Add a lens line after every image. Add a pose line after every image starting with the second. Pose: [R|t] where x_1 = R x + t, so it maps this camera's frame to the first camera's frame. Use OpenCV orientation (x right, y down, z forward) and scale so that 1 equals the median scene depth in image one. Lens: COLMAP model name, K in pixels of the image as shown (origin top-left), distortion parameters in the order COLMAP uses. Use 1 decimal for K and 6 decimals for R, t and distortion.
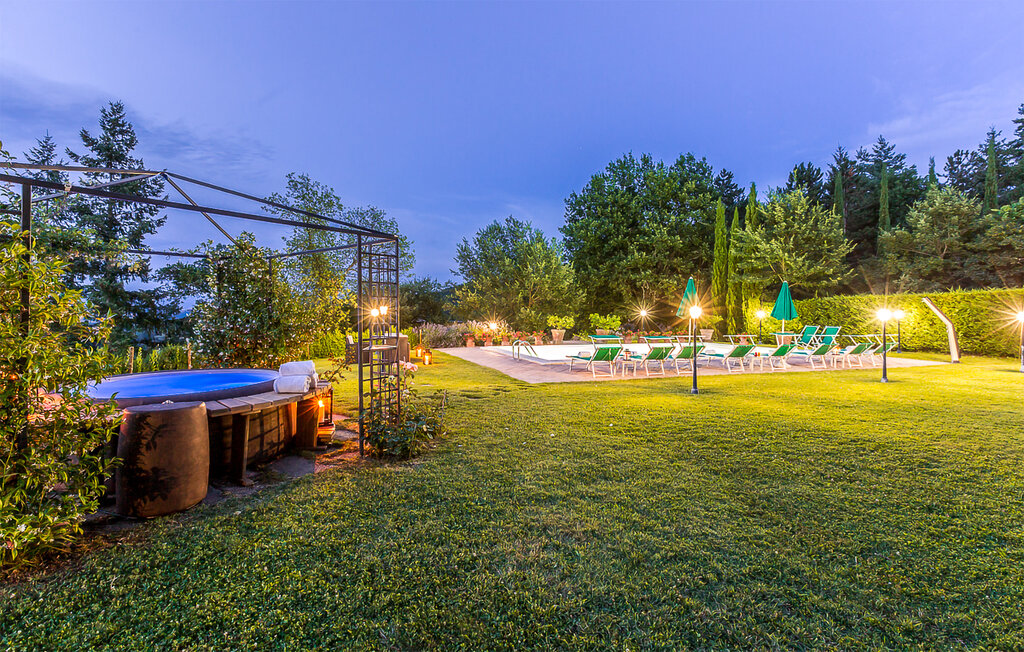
lens RADIAL K [[479.1, 0, 512.3], [0, 479.1, 321.9], [0, 0, 1]] dist [-0.000963, -0.000828]
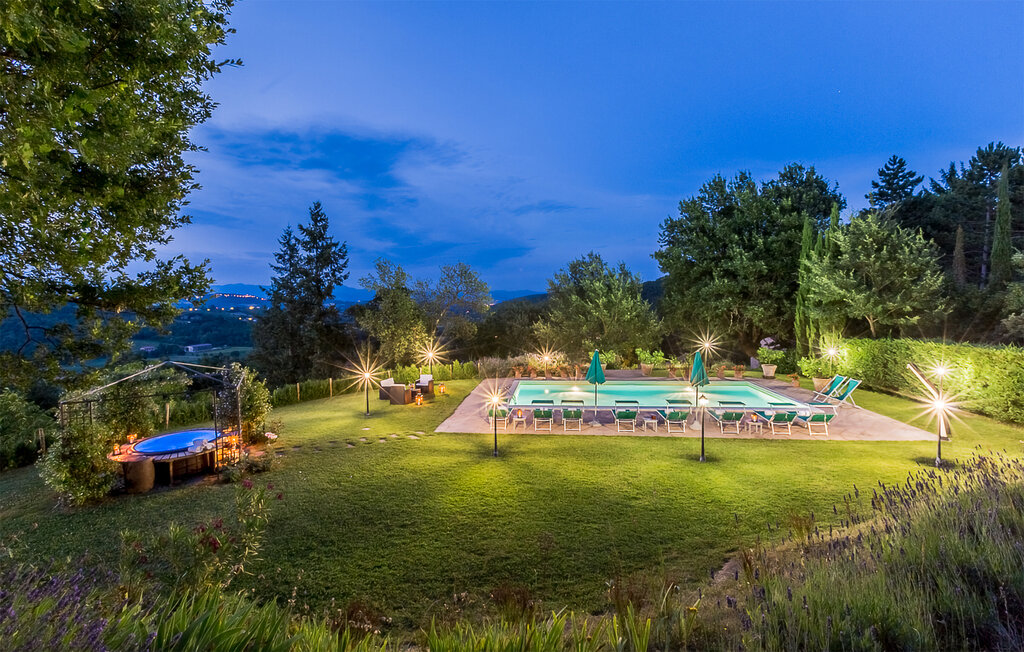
lens RADIAL K [[479.1, 0, 510.2], [0, 479.1, 328.7], [0, 0, 1]] dist [-0.000963, -0.000828]
pose [[0.893274, 0.006777, -0.449461, 0.401182], [0.011917, 0.999178, 0.038749, -0.108053], [0.449354, -0.039970, 0.892459, -0.093796]]
